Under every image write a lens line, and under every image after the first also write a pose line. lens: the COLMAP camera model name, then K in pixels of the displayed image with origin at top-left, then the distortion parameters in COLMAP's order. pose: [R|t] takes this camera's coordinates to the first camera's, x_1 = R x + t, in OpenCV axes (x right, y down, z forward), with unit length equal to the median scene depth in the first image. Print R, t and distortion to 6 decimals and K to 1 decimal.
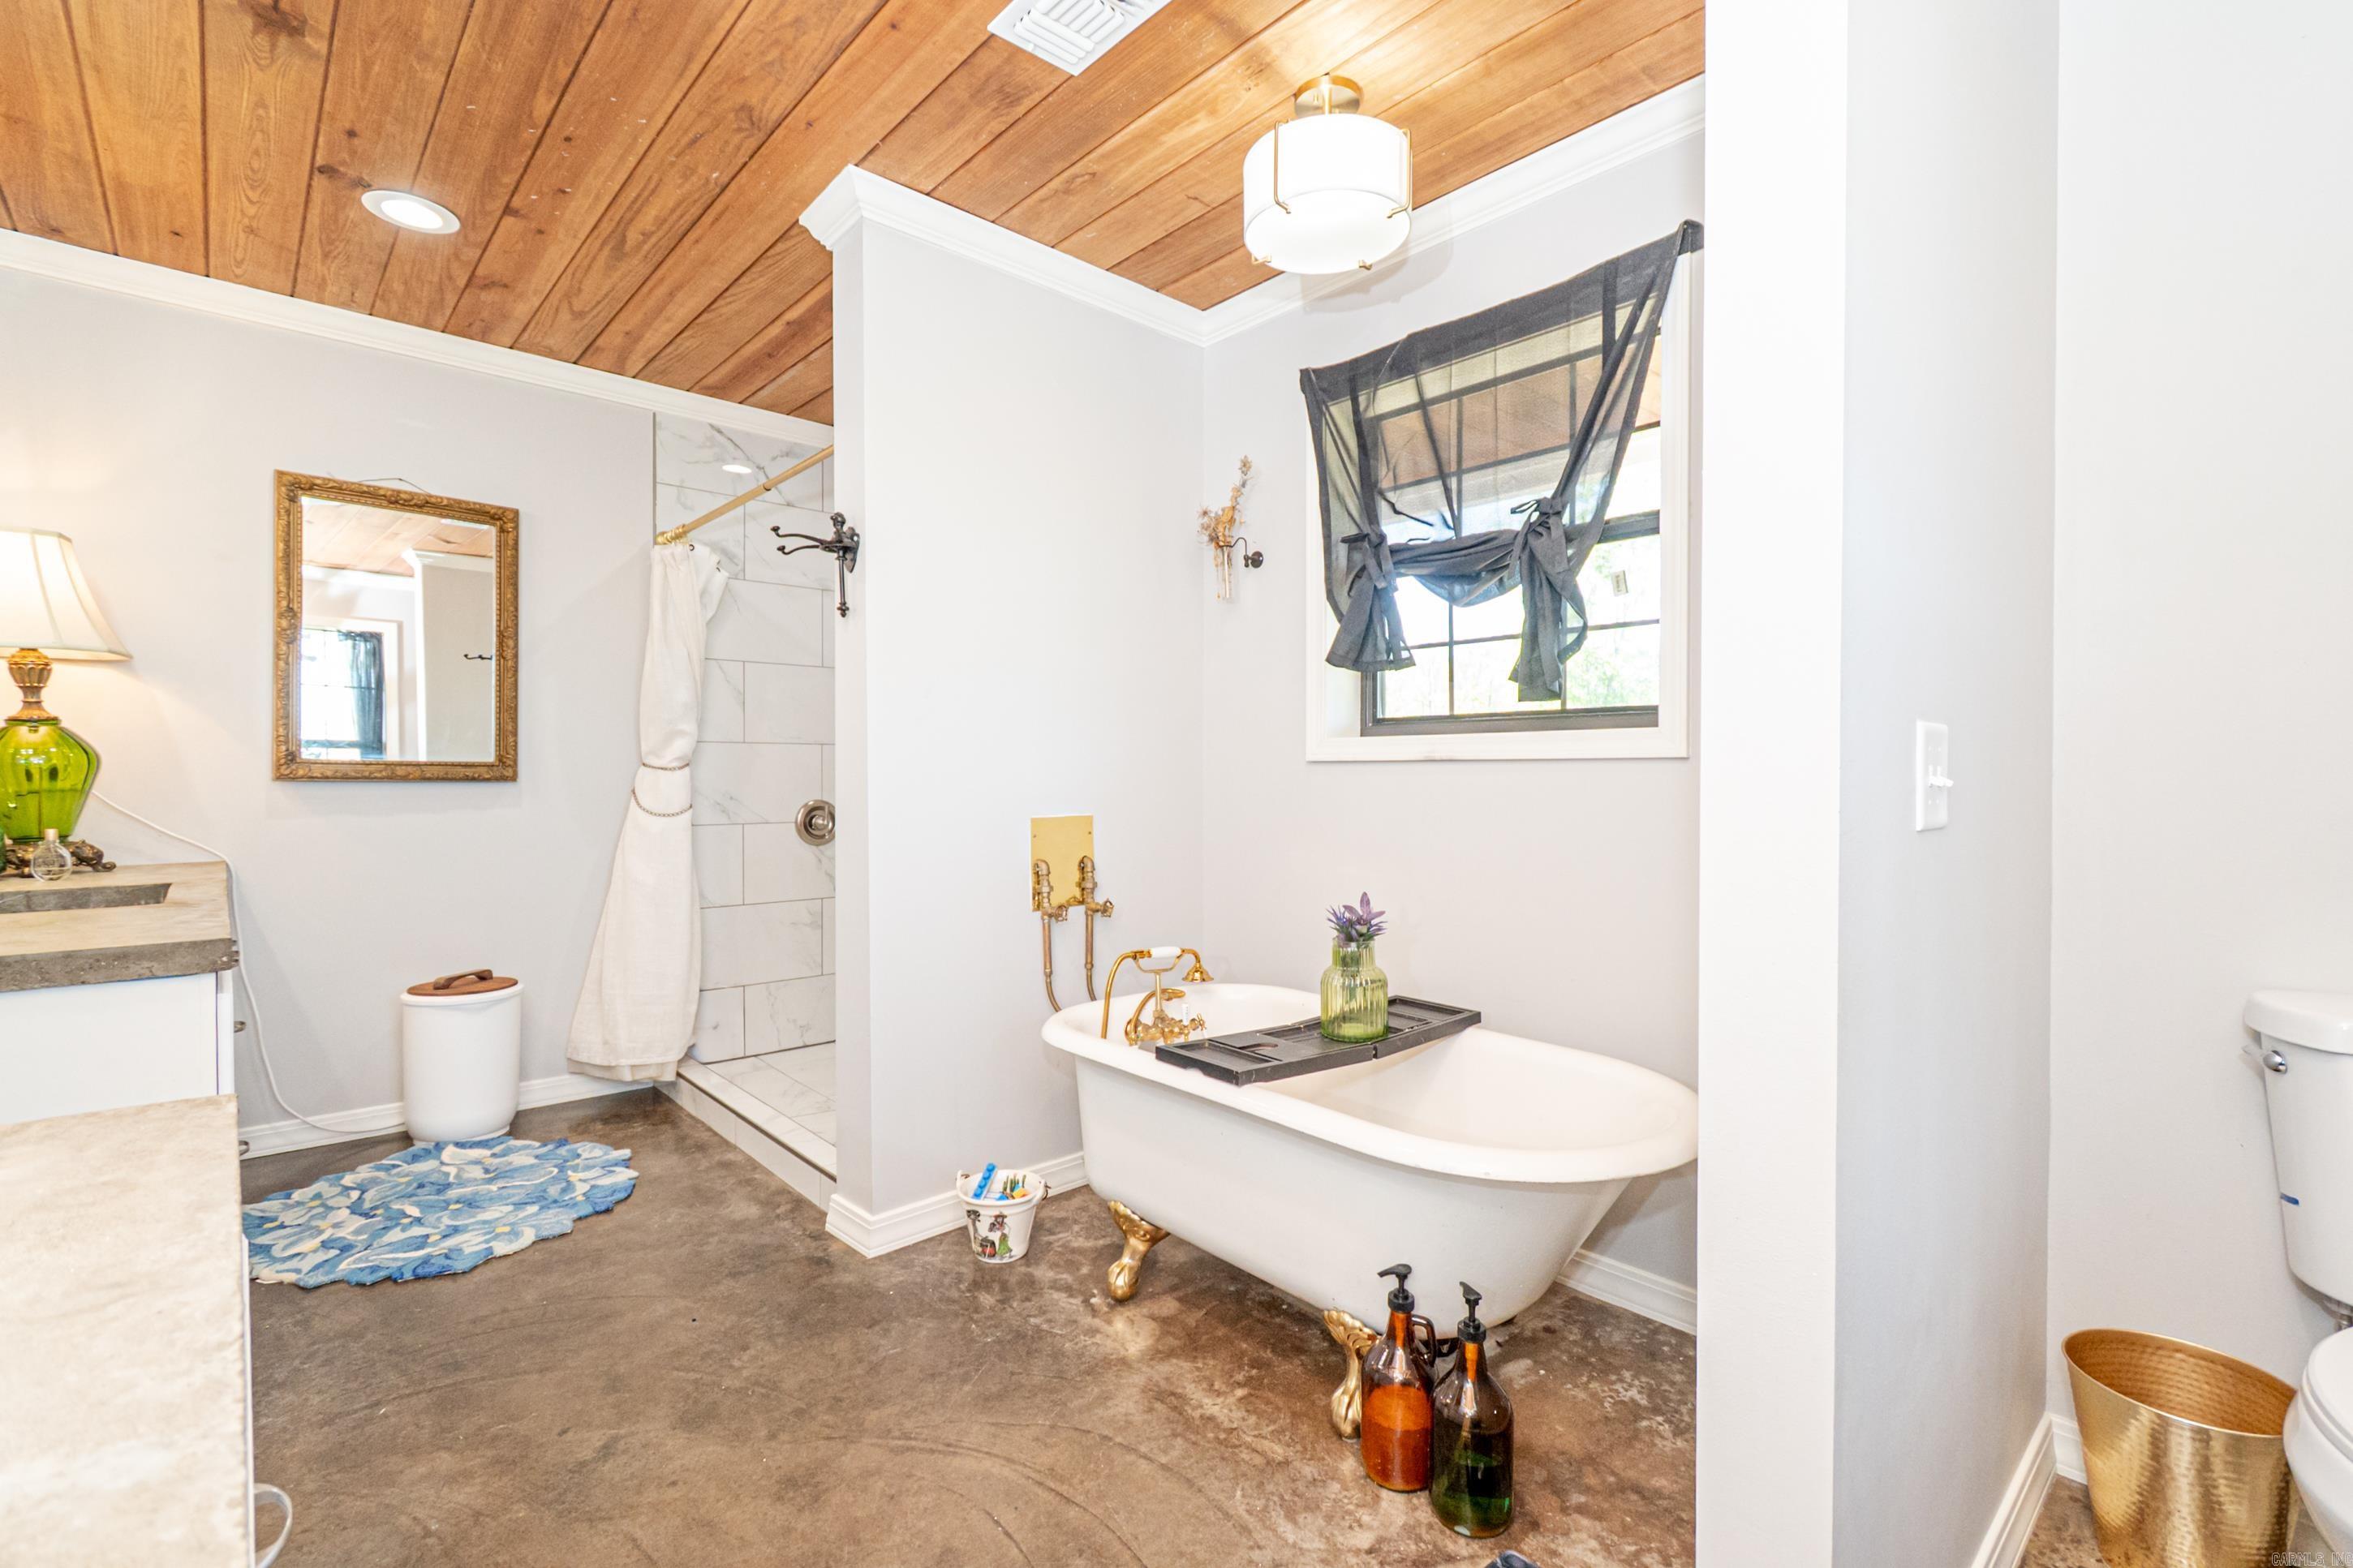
lens RADIAL K [[1041.4, 0, 1184.8], [0, 1041.4, 783.2], [0, 0, 1]] dist [0.011248, -0.006794]
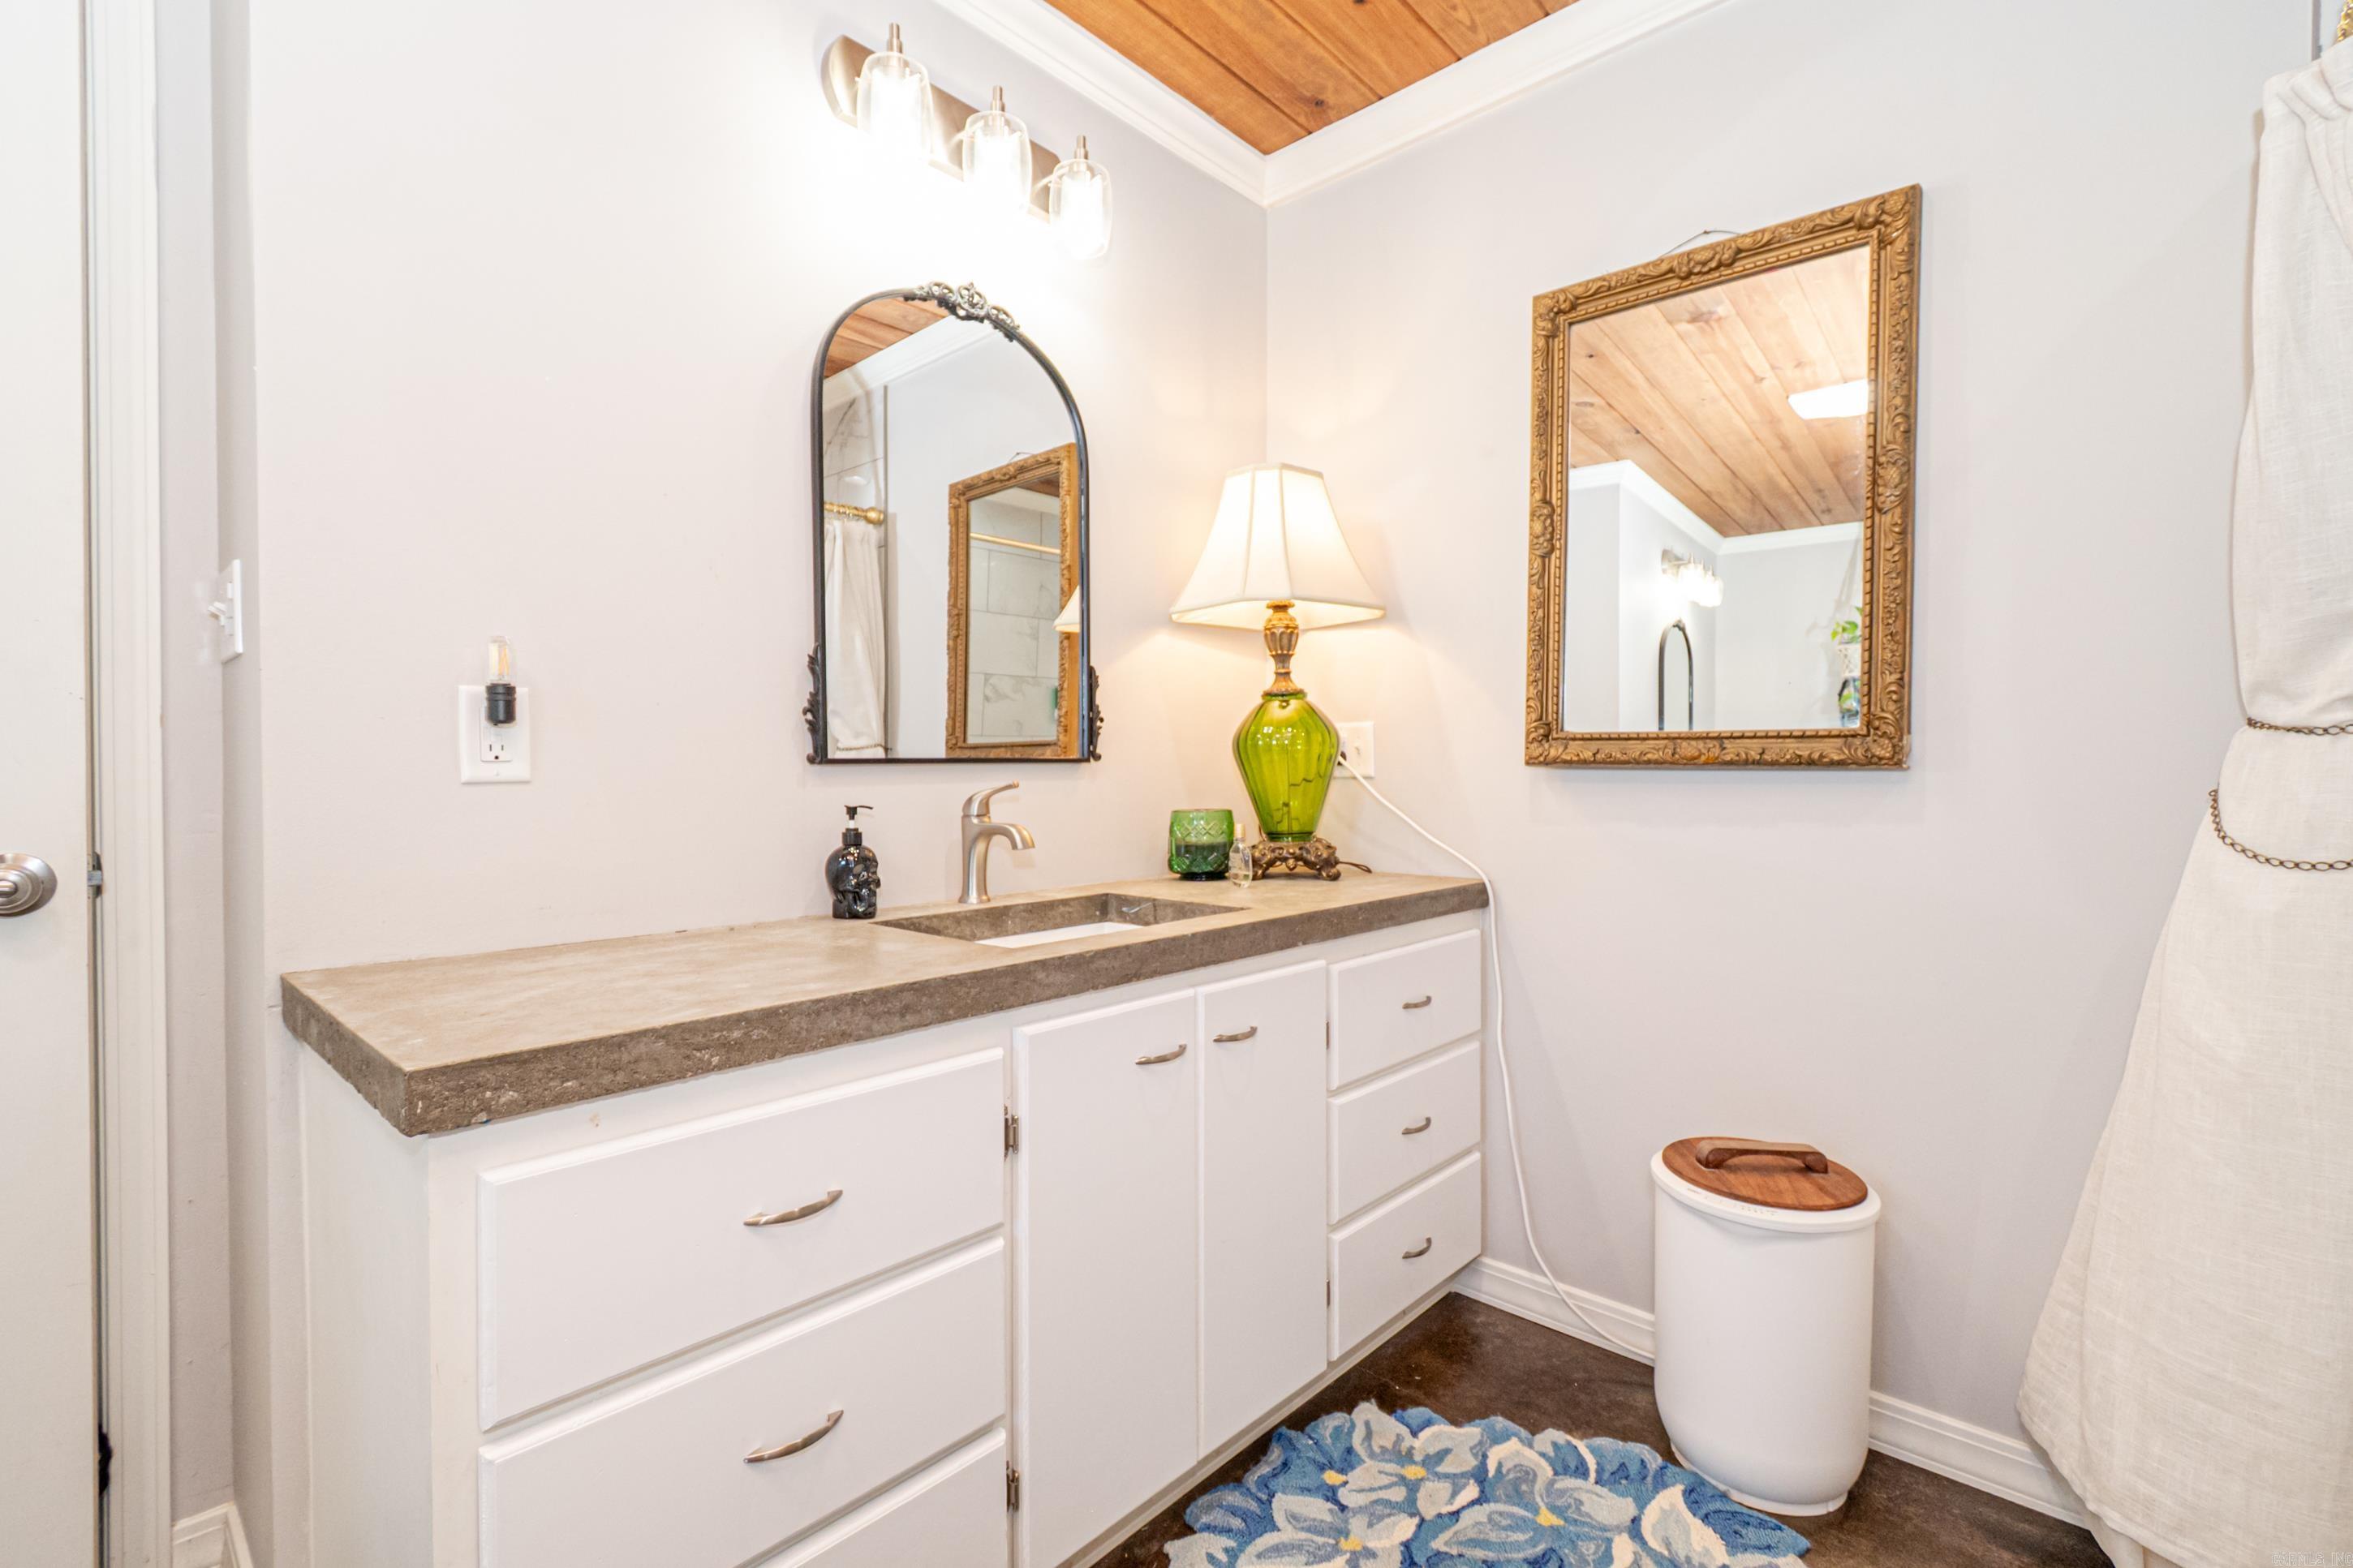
lens RADIAL K [[1041.4, 0, 1184.8], [0, 1041.4, 783.2], [0, 0, 1]] dist [0.011248, -0.006794]
pose [[0.085066, 0.009669, -0.996328, -0.212472], [-0.009915, 0.999912, 0.008857, 0.004373], [0.996326, 0.009125, 0.085155, 0.682711]]
